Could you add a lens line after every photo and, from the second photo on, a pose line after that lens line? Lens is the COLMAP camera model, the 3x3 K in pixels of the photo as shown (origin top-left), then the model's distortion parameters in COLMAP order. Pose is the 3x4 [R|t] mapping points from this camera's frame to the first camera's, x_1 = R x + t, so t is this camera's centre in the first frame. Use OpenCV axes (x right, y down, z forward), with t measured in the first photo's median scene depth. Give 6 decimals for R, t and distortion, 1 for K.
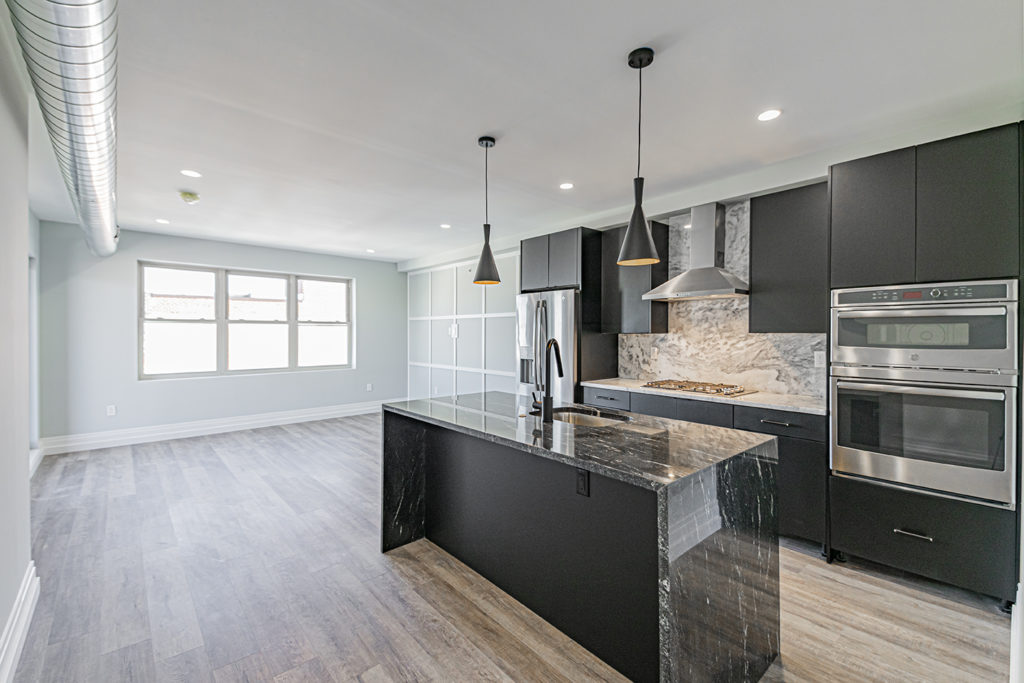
lens RADIAL K [[437.8, 0, 498.9], [0, 437.8, 334.0], [0, 0, 1]] dist [0.052983, -0.027189]
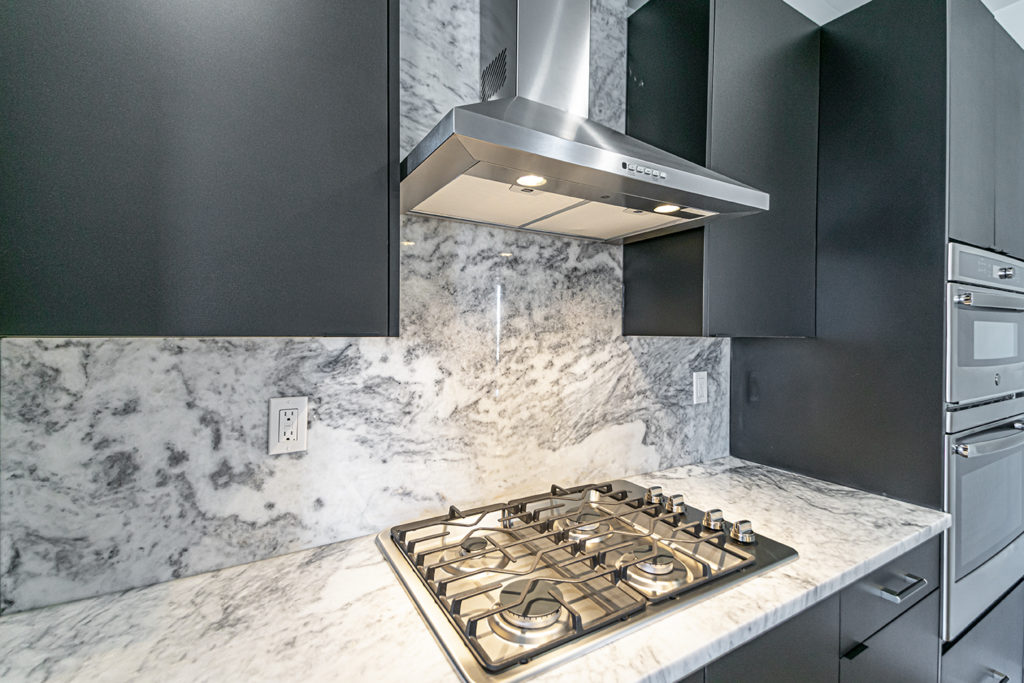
lens RADIAL K [[433.9, 0, 517.0], [0, 433.9, 336.2], [0, 0, 1]] dist [0.035559, -0.000026]
pose [[0.144974, -0.008849, 0.989396, 0.171245], [-0.004813, 0.999942, 0.009648, -0.004480], [-0.989424, -0.006160, 0.144923, 0.968284]]
